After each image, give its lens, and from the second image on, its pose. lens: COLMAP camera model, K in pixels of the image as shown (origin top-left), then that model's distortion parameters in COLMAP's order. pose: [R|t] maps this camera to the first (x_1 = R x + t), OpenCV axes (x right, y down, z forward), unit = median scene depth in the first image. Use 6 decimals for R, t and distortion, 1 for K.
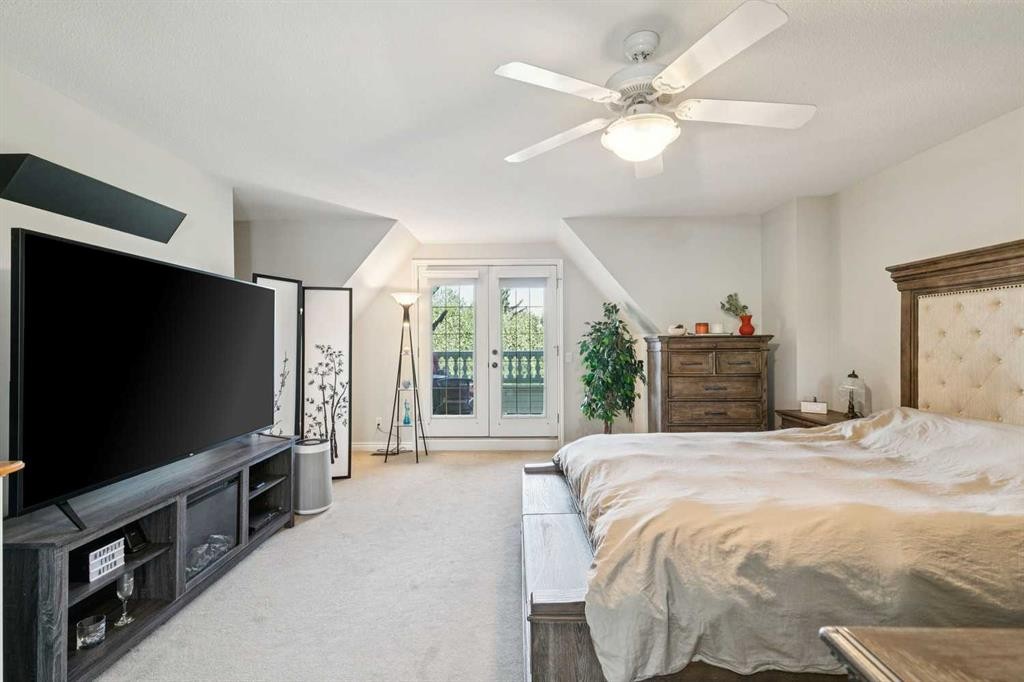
lens RADIAL K [[463.7, 0, 508.6], [0, 463.7, 339.2], [0, 0, 1]] dist [0.011112, -0.002238]
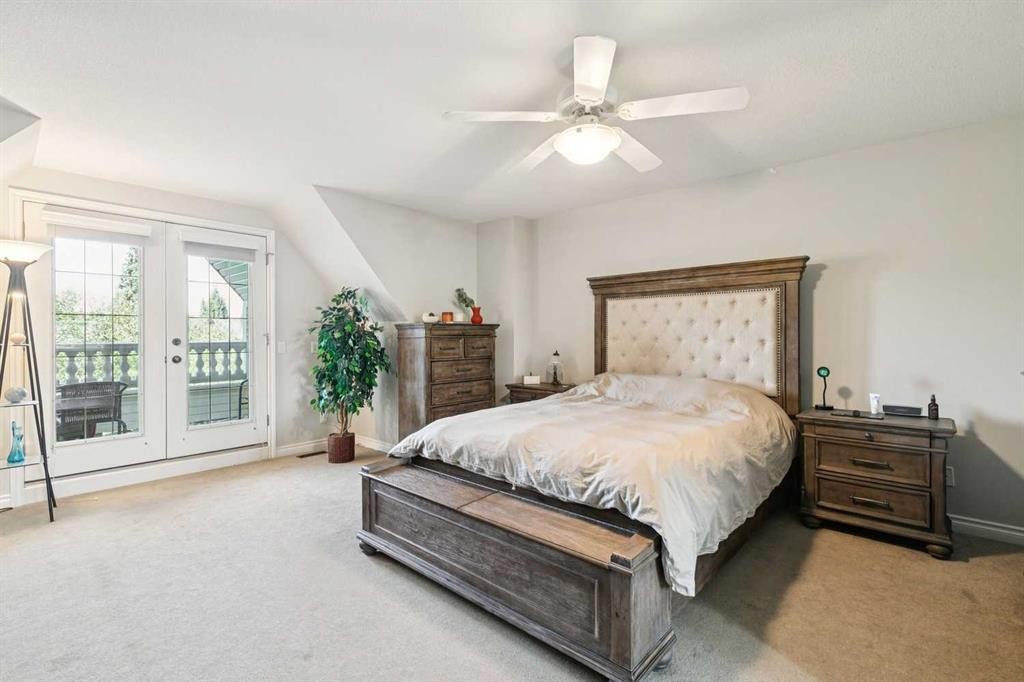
lens RADIAL K [[463.7, 0, 501.1], [0, 463.7, 332.7], [0, 0, 1]] dist [0.011112, -0.002238]
pose [[0.661790, 0.007720, 0.749649, -0.326996], [-0.006344, 0.999969, -0.004698, 0.018227], [-0.749662, -0.001647, 0.661819, 0.177642]]
